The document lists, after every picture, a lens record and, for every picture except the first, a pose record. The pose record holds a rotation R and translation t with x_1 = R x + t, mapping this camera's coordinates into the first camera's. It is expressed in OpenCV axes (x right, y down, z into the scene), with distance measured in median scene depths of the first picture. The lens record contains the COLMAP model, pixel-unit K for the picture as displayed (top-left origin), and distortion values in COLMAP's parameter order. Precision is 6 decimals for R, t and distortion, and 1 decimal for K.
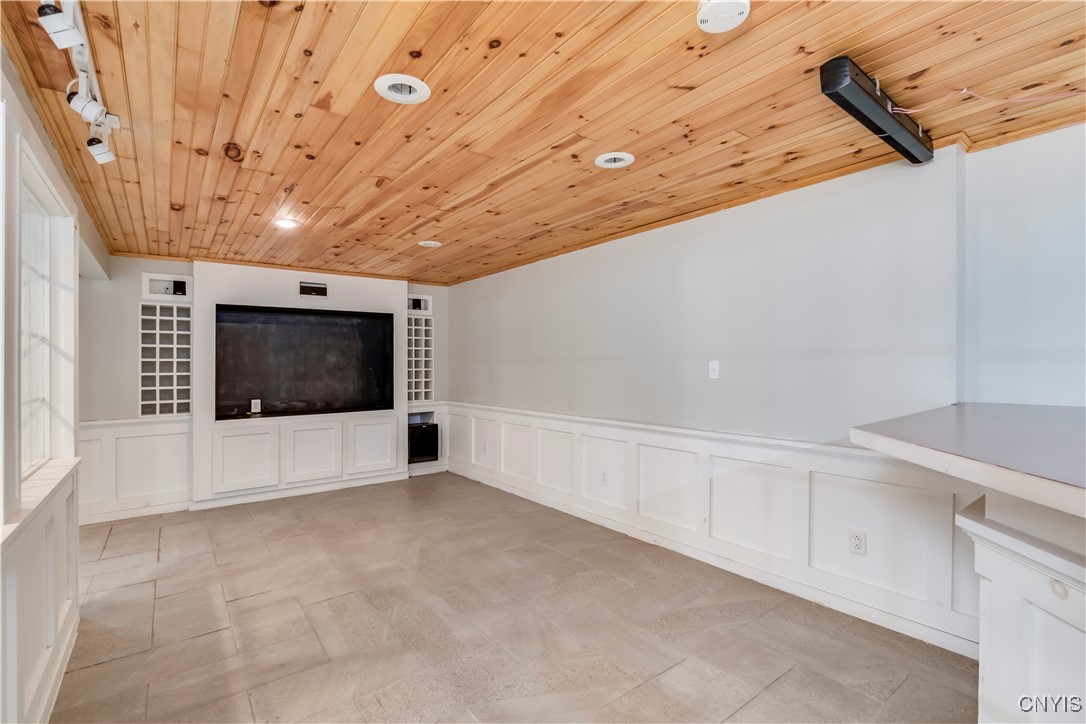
lens RADIAL K [[493.0, 0, 546.4], [0, 493.0, 357.1], [0, 0, 1]] dist [-0.004734, 0.000539]
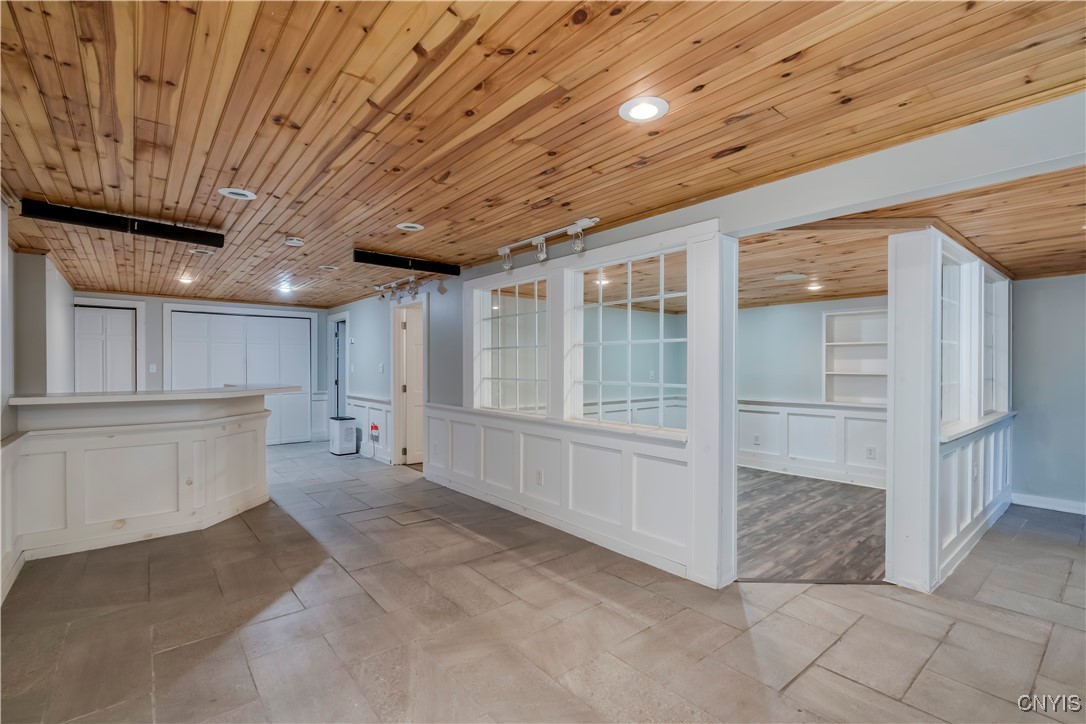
lens RADIAL K [[493.0, 0, 542.2], [0, 493.0, 357.9], [0, 0, 1]] dist [-0.004734, 0.000539]
pose [[-0.999510, 0.010467, -0.029496, -0.545136], [0.011303, 0.999534, -0.028338, 0.038289], [0.029185, -0.028658, -0.999163, 2.149974]]
